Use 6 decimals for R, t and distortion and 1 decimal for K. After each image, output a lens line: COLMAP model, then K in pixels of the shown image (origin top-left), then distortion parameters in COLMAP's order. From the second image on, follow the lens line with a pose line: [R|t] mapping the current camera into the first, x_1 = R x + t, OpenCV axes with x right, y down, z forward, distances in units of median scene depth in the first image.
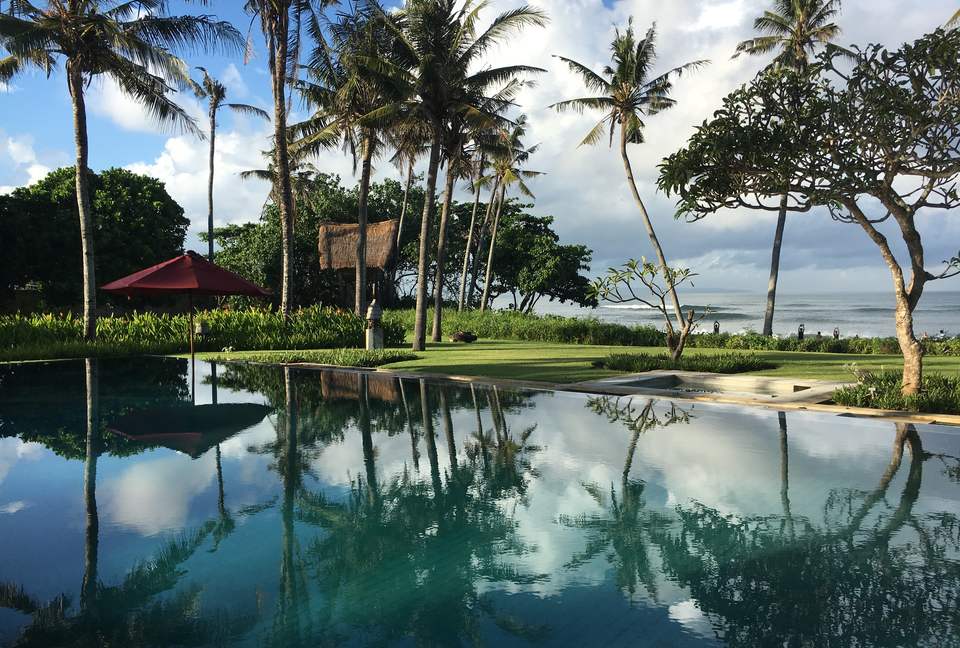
lens RADIAL K [[797.1, 0, 477.1], [0, 797.1, 334.0], [0, 0, 1]] dist [-0.017582, -0.010004]
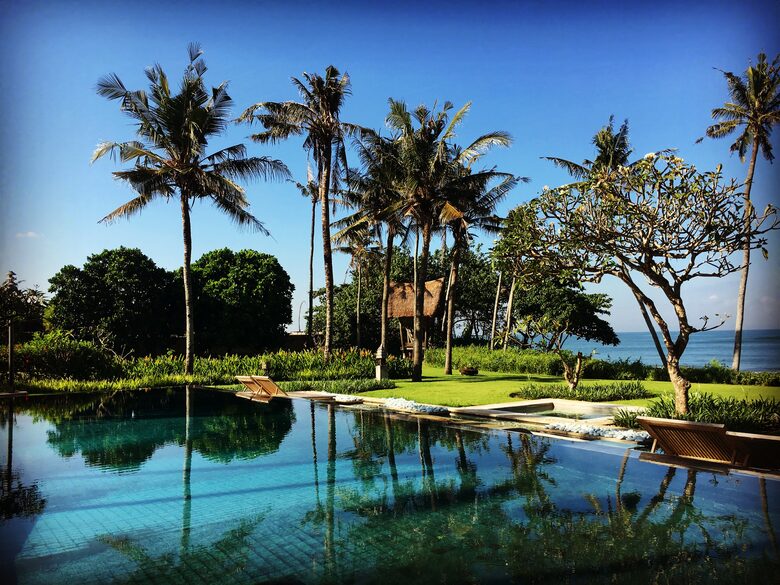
lens RADIAL K [[641.5, 0, 393.0], [0, 641.5, 287.4], [0, 0, 1]] dist [-0.006586, -0.012998]
pose [[0.971872, -0.029946, -0.233598, 0.107712], [0.001235, 0.992517, -0.122097, -0.004327], [0.235506, 0.118374, 0.964637, -0.050933]]
